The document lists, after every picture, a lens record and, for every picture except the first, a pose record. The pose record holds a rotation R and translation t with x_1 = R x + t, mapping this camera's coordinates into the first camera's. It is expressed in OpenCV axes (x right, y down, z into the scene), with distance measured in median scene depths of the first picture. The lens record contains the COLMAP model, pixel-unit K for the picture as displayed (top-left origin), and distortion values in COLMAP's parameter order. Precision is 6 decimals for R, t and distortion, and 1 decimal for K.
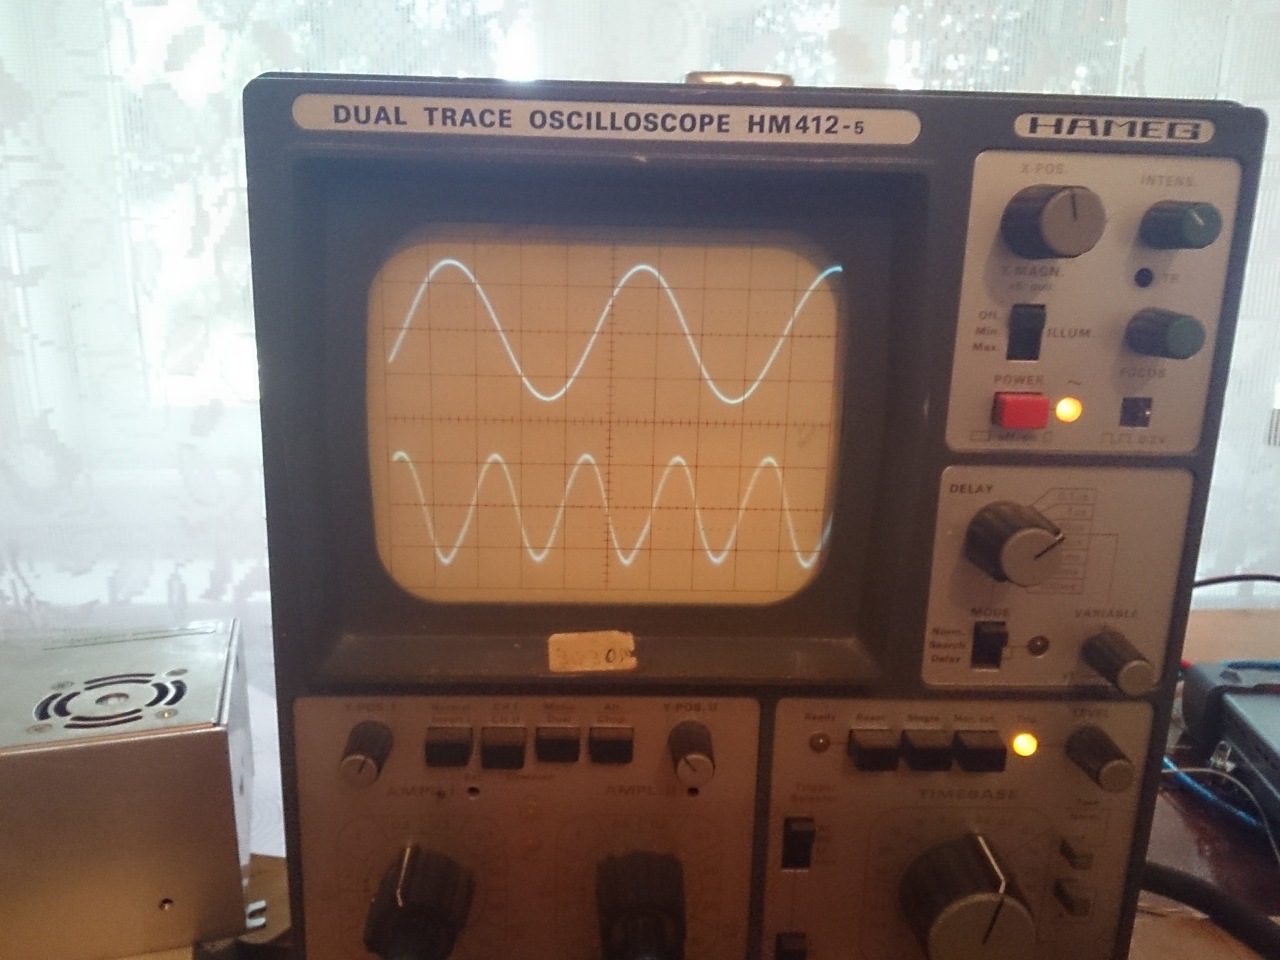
lens RADIAL K [[1031.8, 0, 613.9], [0, 1031.8, 495.7], [0, 0, 1]] dist [0.057882, -0.104563]
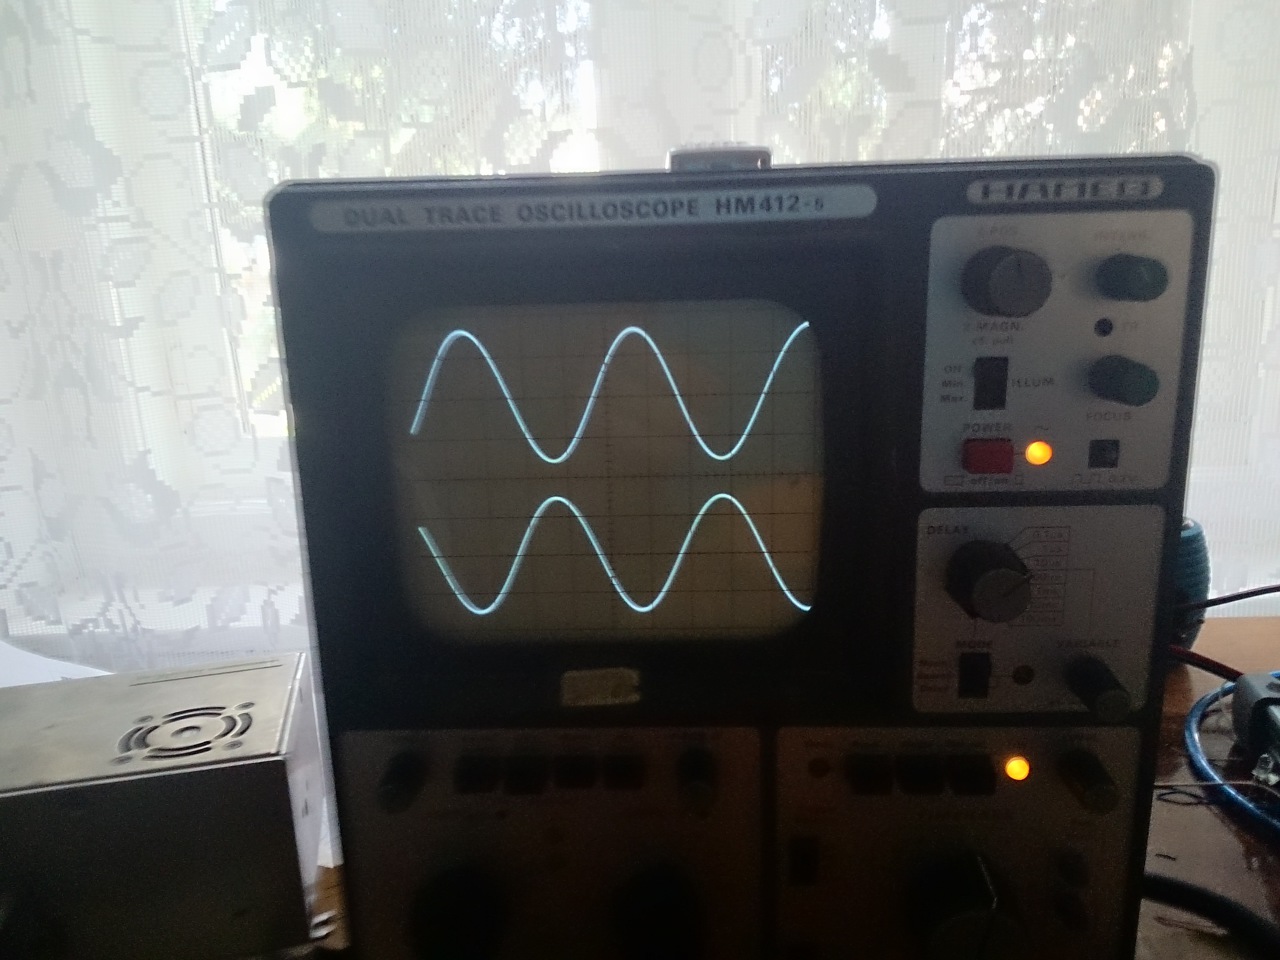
lens RADIAL K [[1031.8, 0, 621.4], [0, 1031.8, 496.8], [0, 0, 1]] dist [0.057882, -0.104563]
pose [[0.996095, -0.032314, -0.082157, 0.099790], [0.031839, 0.999468, -0.007083, -0.043293], [0.082342, 0.004439, 0.996594, -0.086513]]
